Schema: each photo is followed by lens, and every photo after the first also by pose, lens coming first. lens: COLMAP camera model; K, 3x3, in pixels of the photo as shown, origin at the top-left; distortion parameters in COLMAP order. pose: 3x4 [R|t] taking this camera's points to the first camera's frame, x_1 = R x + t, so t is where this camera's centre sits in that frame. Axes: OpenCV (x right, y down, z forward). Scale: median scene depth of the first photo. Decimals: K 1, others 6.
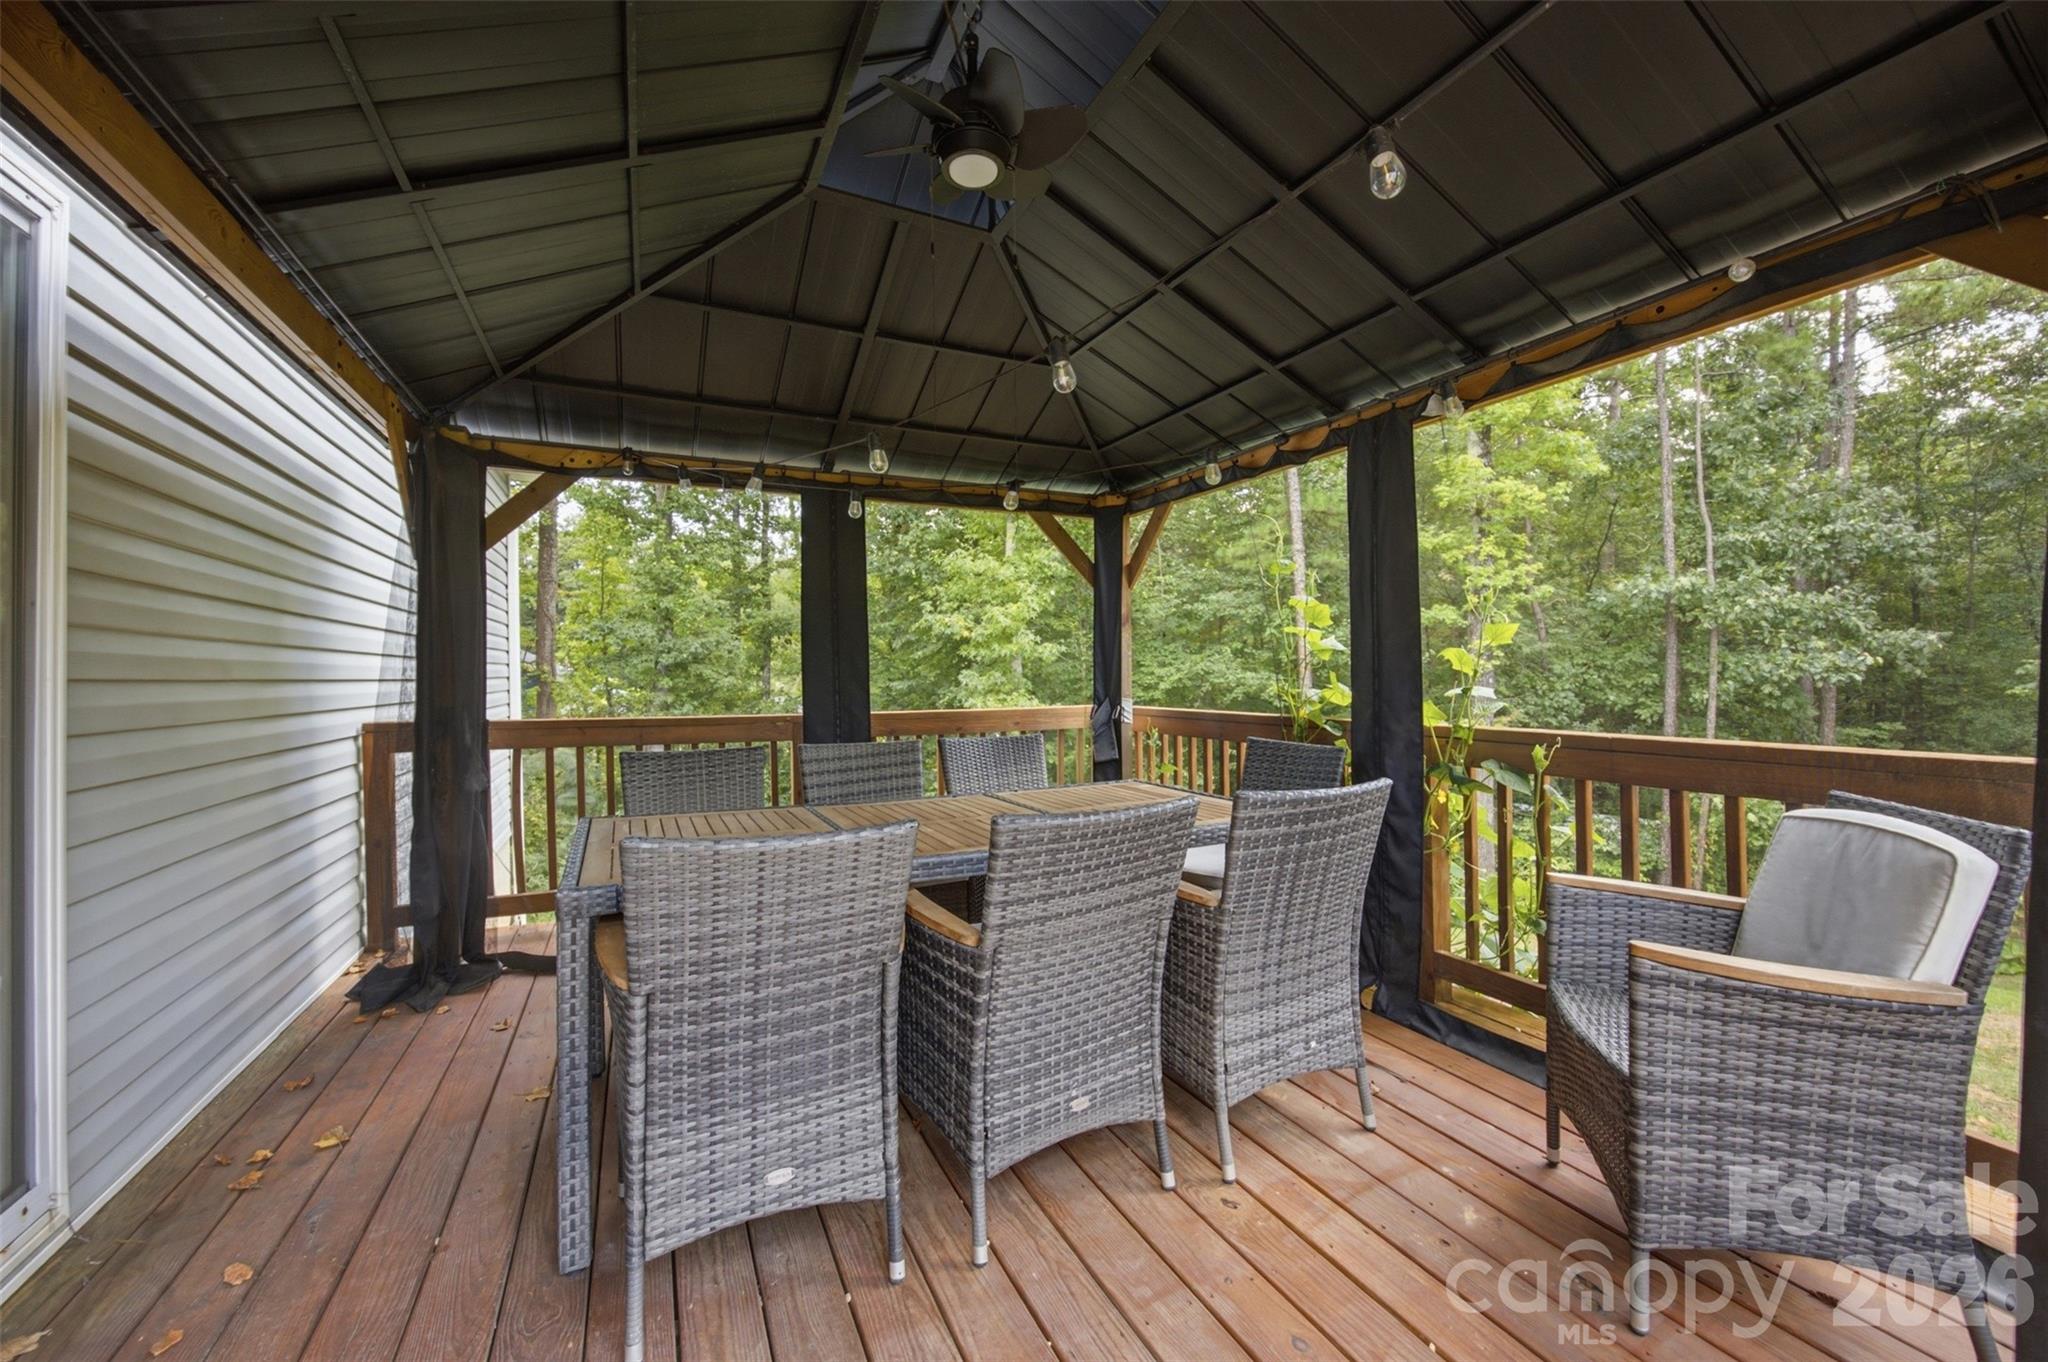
lens RADIAL K [[805.7, 0, 1024.0], [0, 805.7, 681.0], [0, 0, 1]] dist [-0.021398, 0.007767]
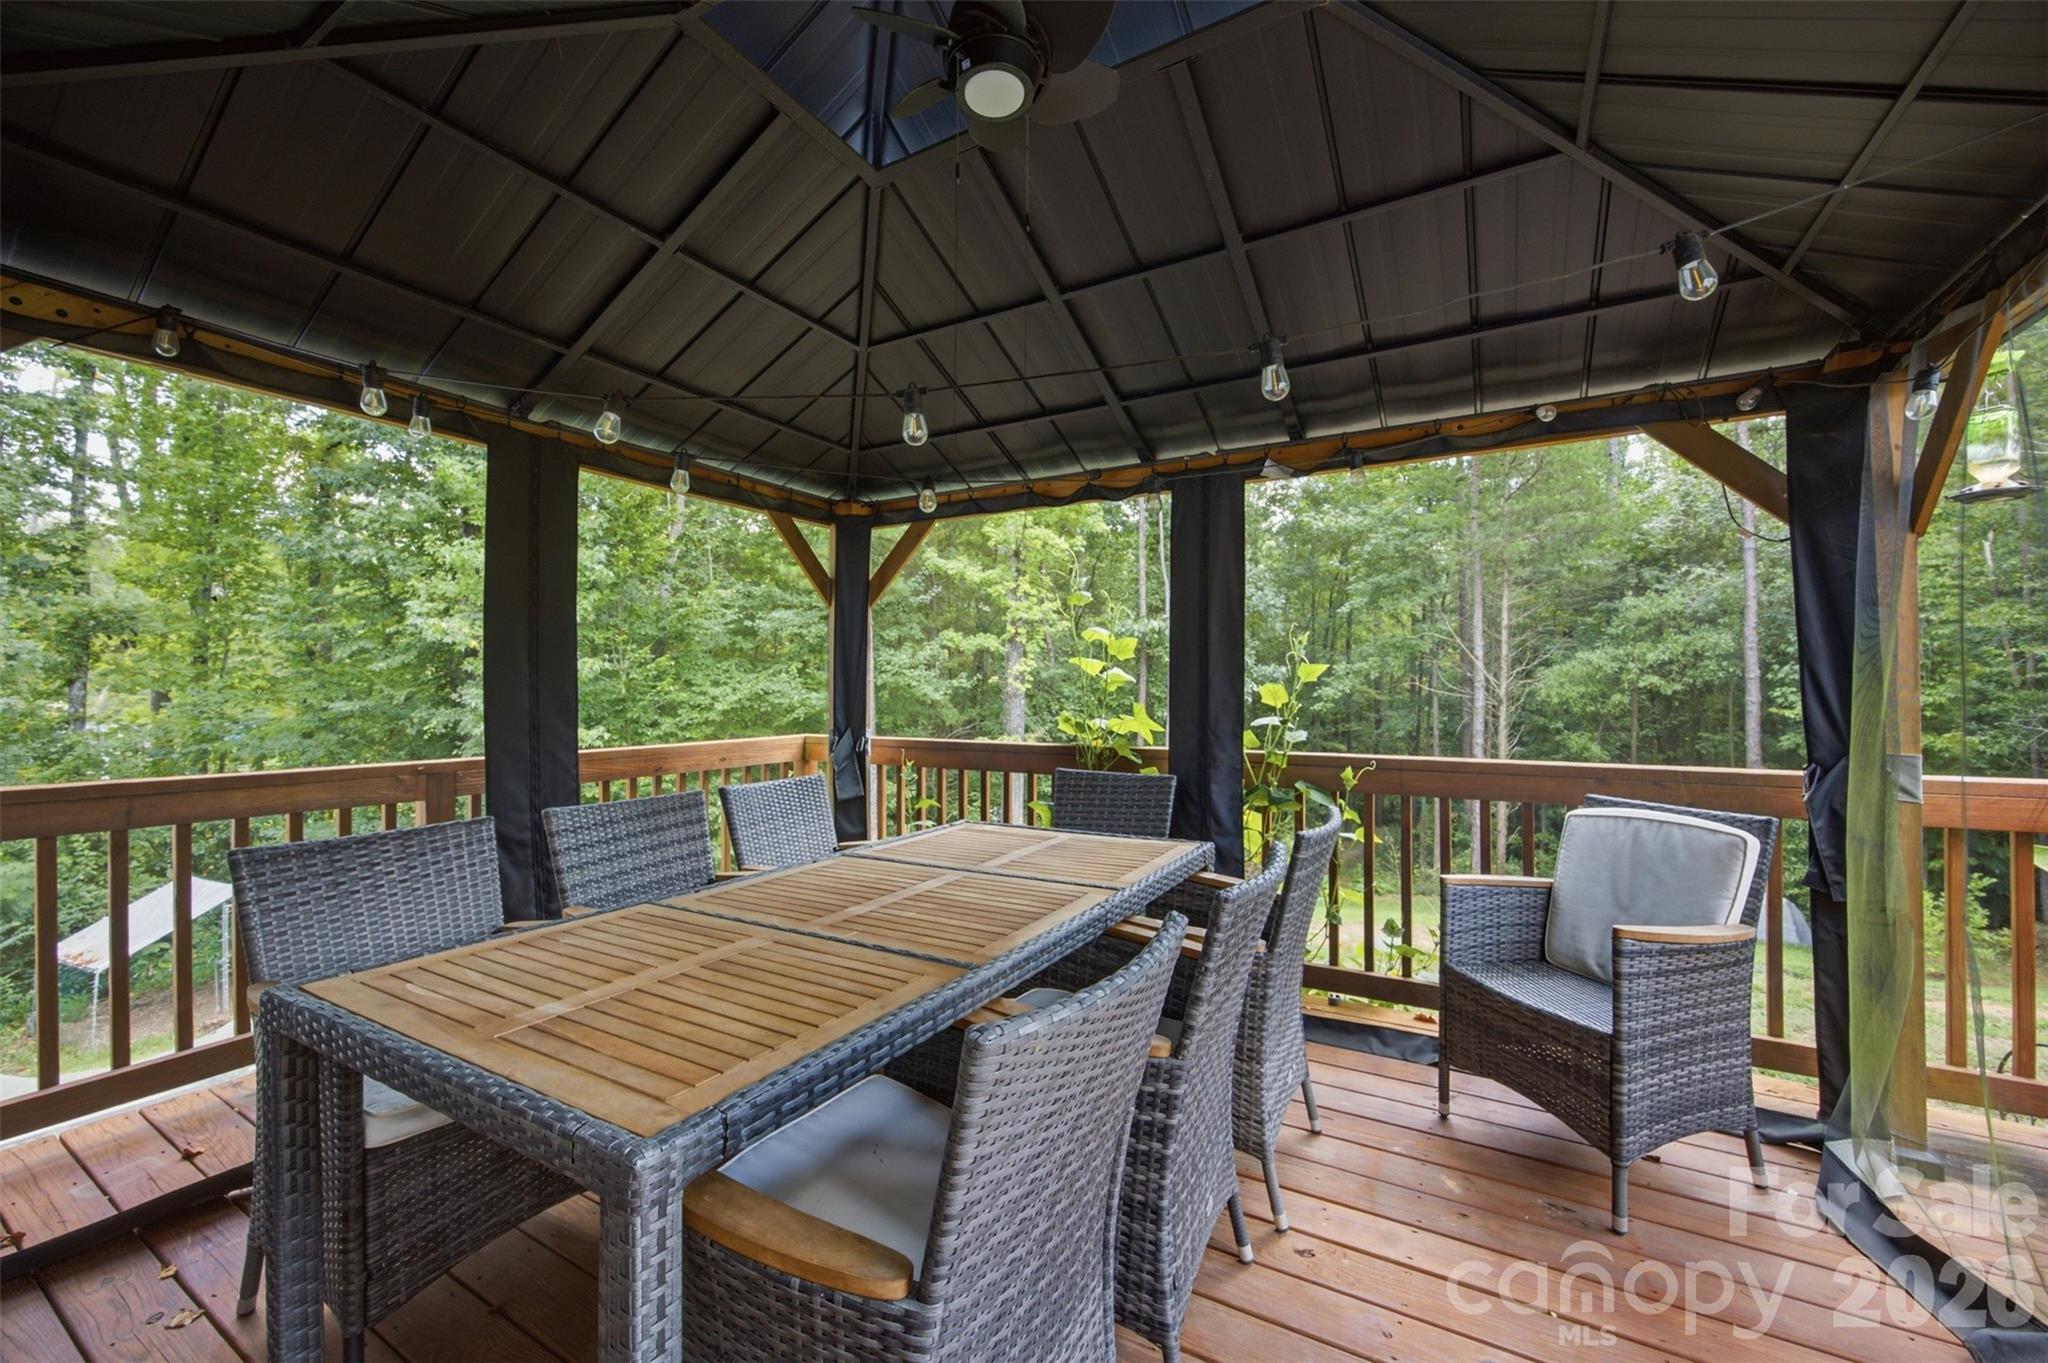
lens RADIAL K [[803.0, 0, 1022.2], [0, 803.0, 695.6], [0, 0, 1]] dist [-0.019351, 0.008287]
pose [[0.828655, 0.001912, 0.559756, -0.240303], [0.000570, 0.999991, -0.004260, -0.012060], [-0.559759, 0.003849, 0.828647, 0.156281]]
